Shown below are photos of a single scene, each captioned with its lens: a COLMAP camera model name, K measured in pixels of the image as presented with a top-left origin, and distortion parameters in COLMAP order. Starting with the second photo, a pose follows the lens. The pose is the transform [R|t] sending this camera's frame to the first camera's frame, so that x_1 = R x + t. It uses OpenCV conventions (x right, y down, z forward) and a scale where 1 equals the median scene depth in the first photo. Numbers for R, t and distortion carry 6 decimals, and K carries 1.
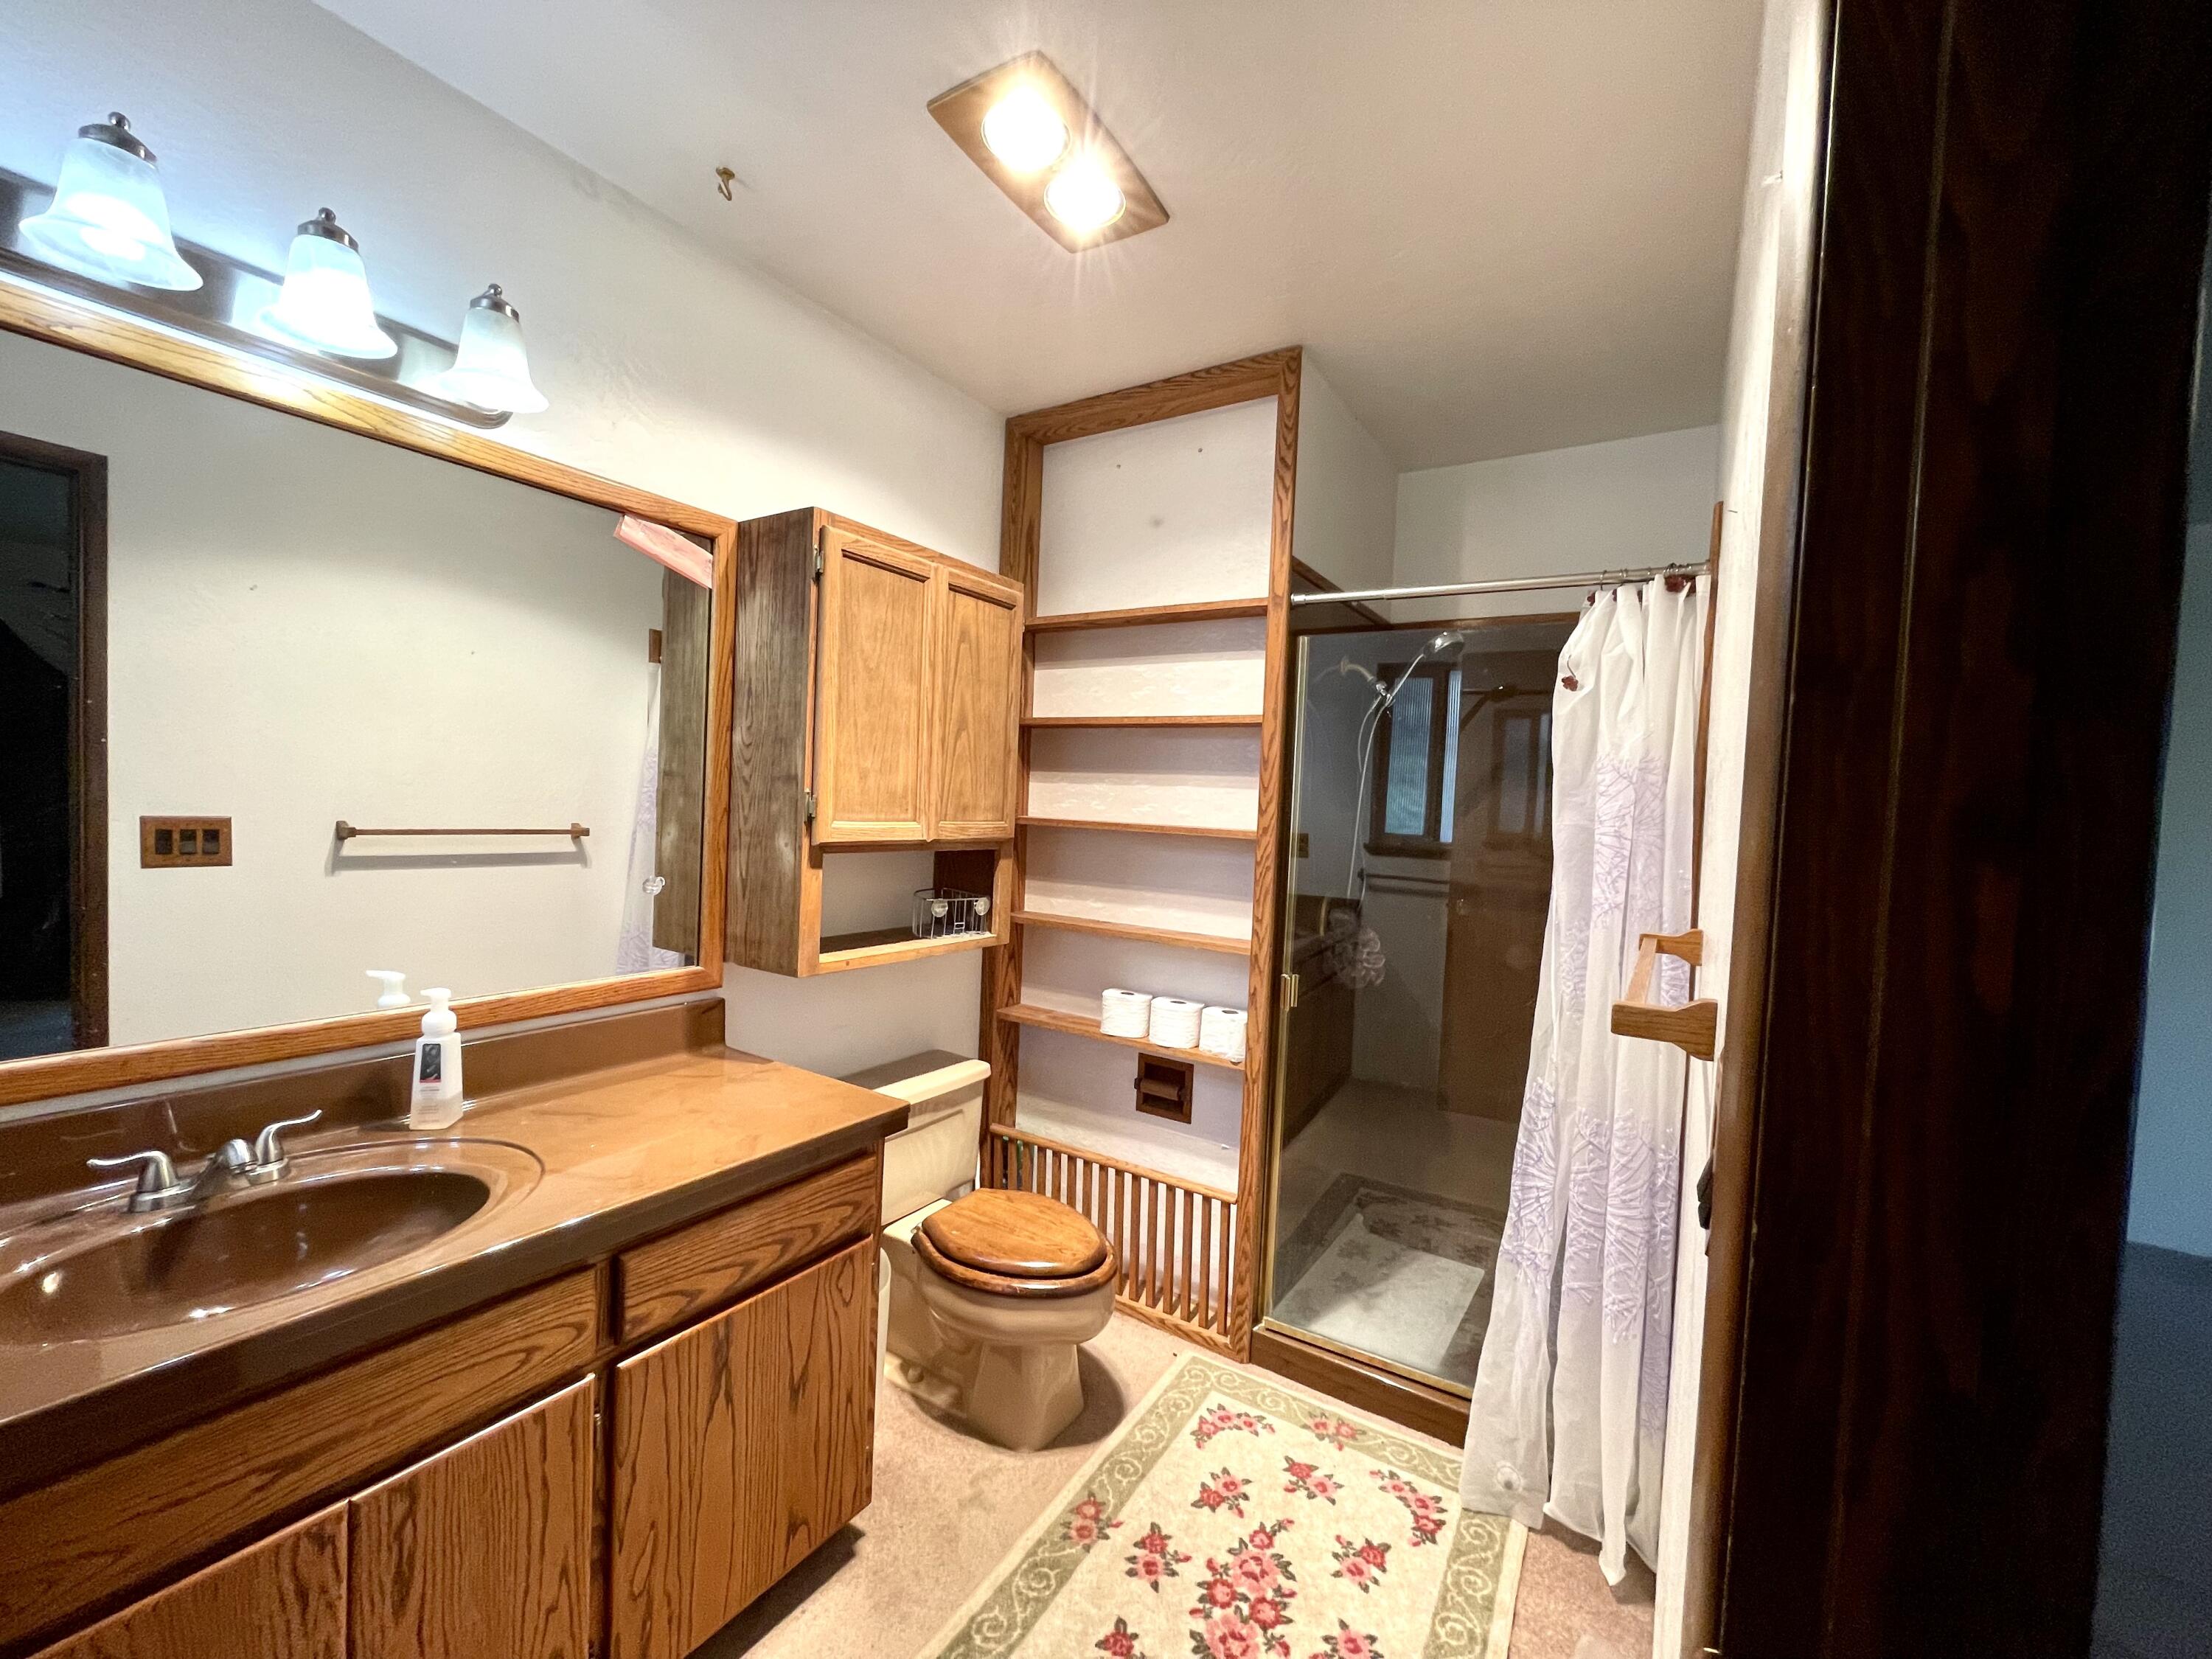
lens RADIAL K [[900.2, 0, 1102.7], [0, 900.2, 836.3], [0, 0, 1]] dist [-0.003926, 0.000293]
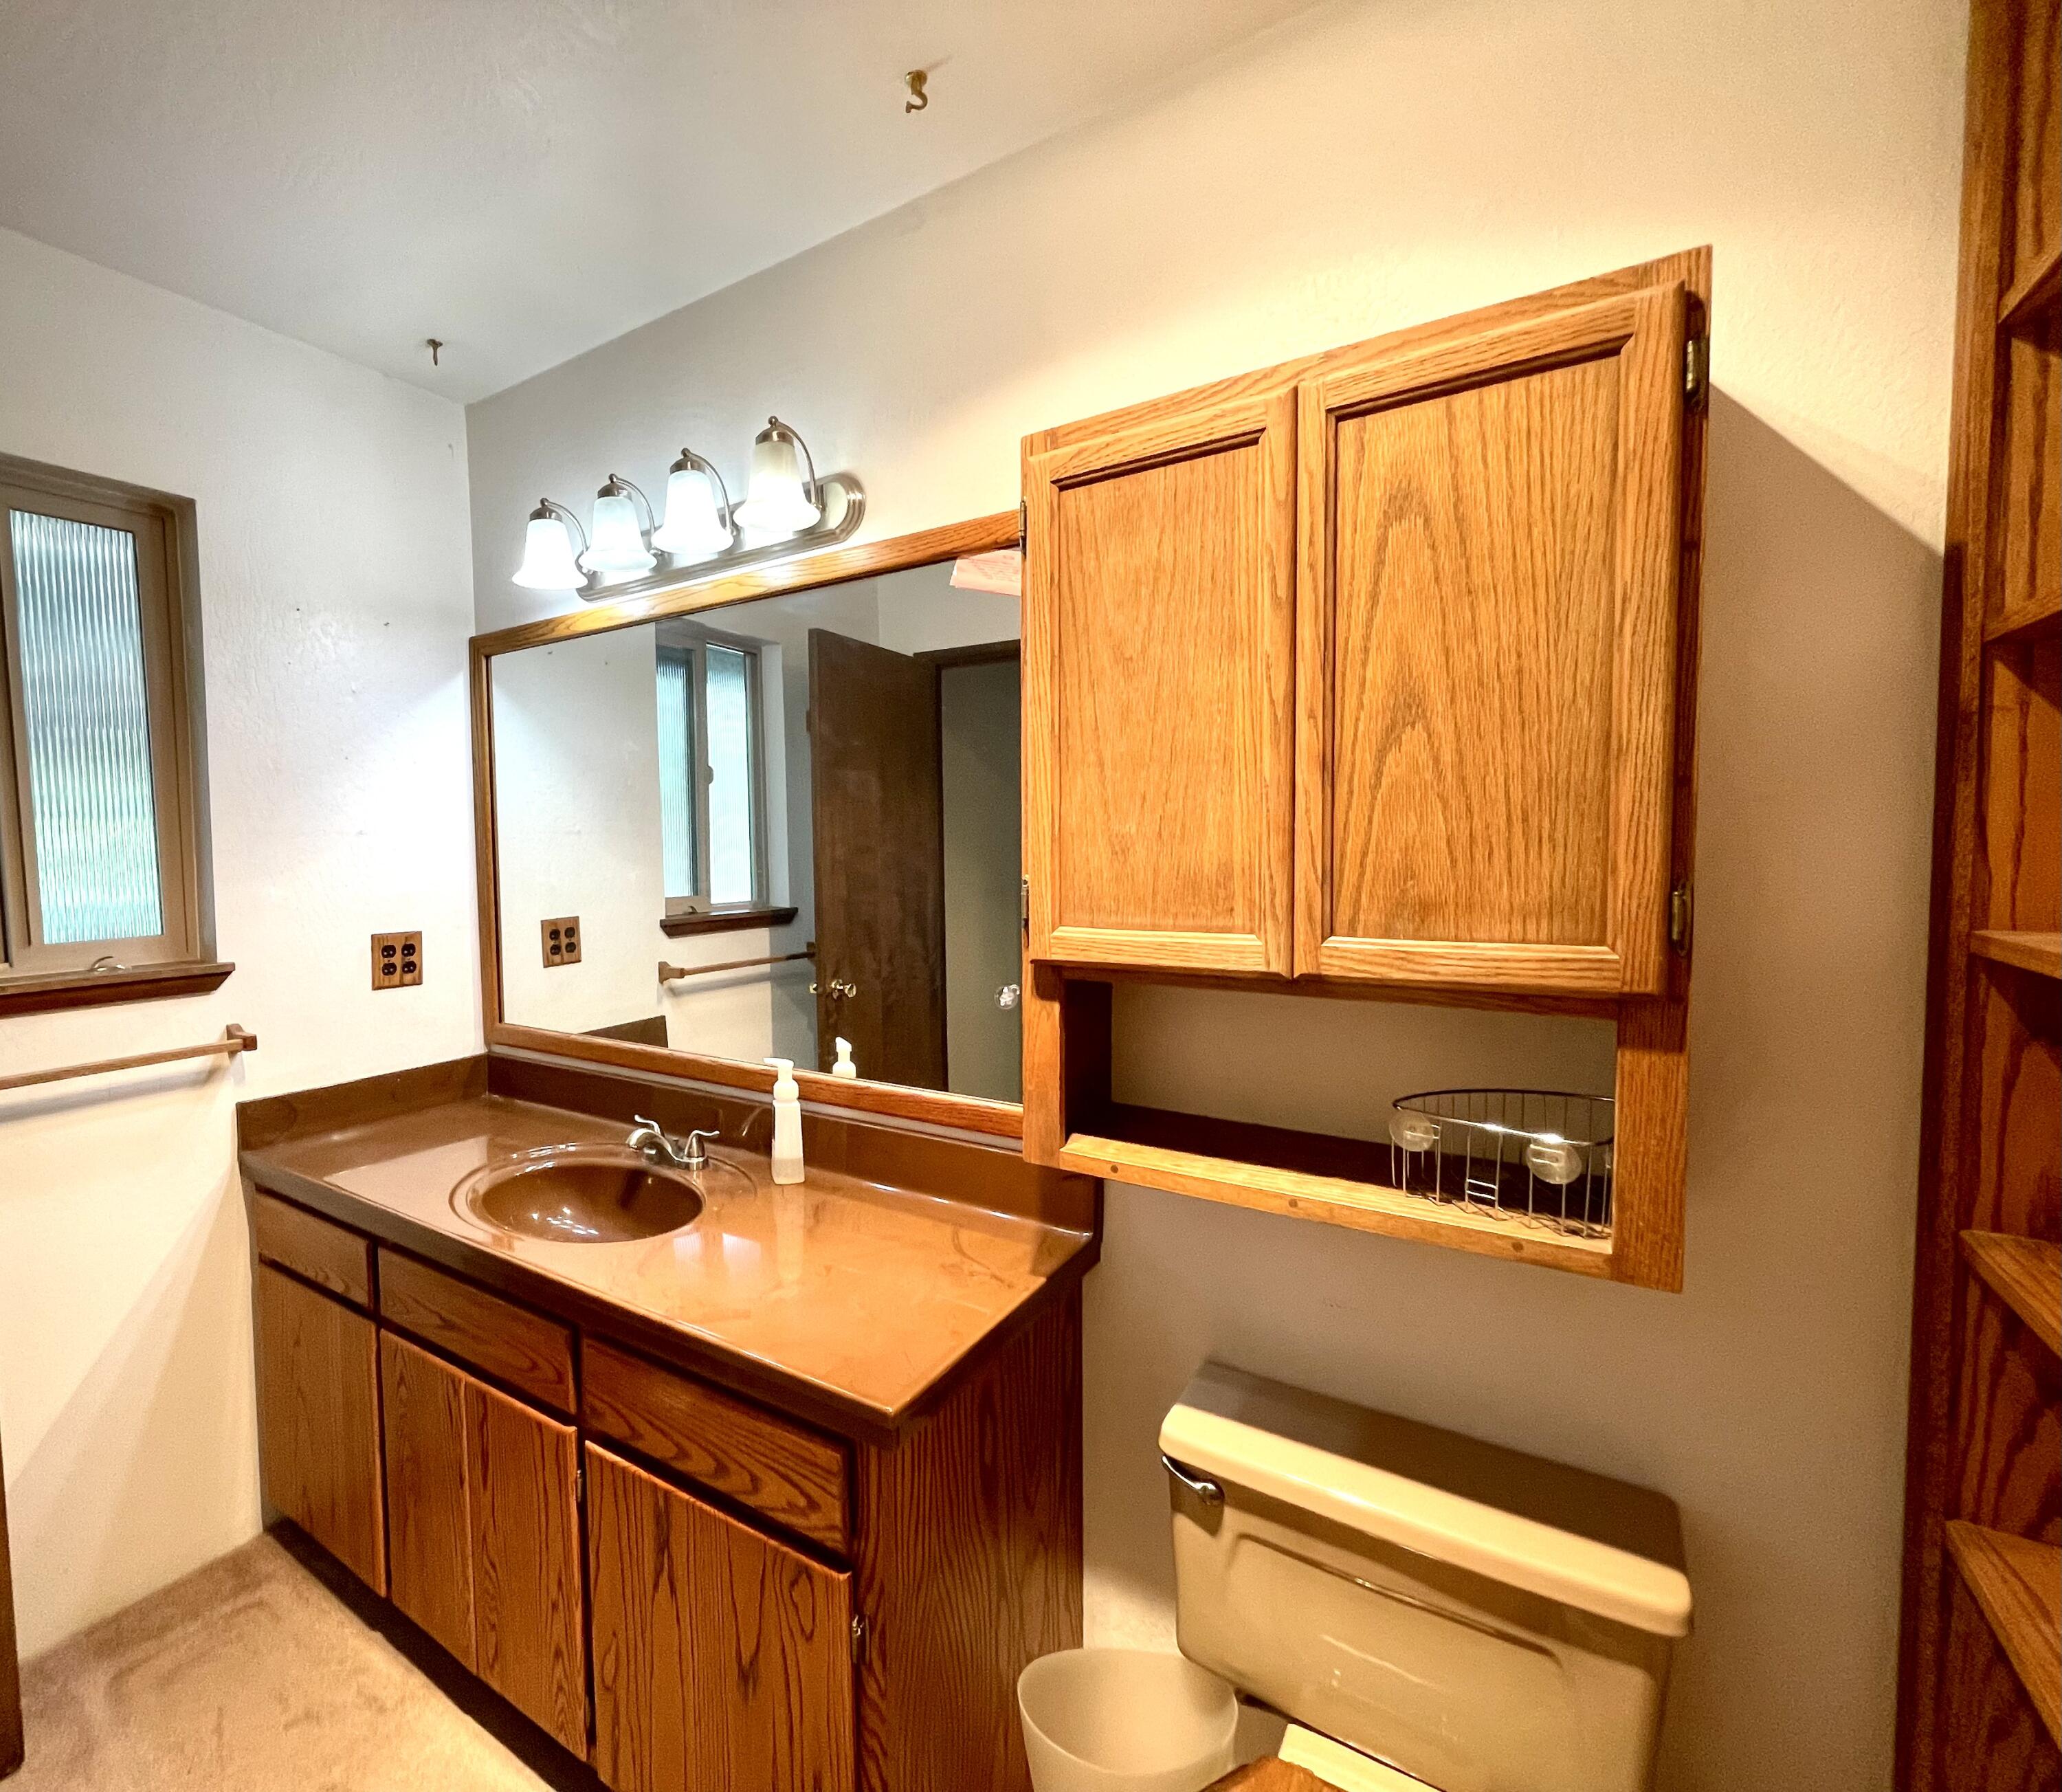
lens RADIAL K [[1044.7, 0, 1029.7], [0, 1044.7, 890.4], [0, 0, 1]] dist [-0.002821, -0.000498]
pose [[-0.047287, 0.009839, -0.998833, 0.416228], [-0.026125, 0.999597, 0.011083, -0.048736], [0.998540, 0.026619, -0.047011, 1.015800]]
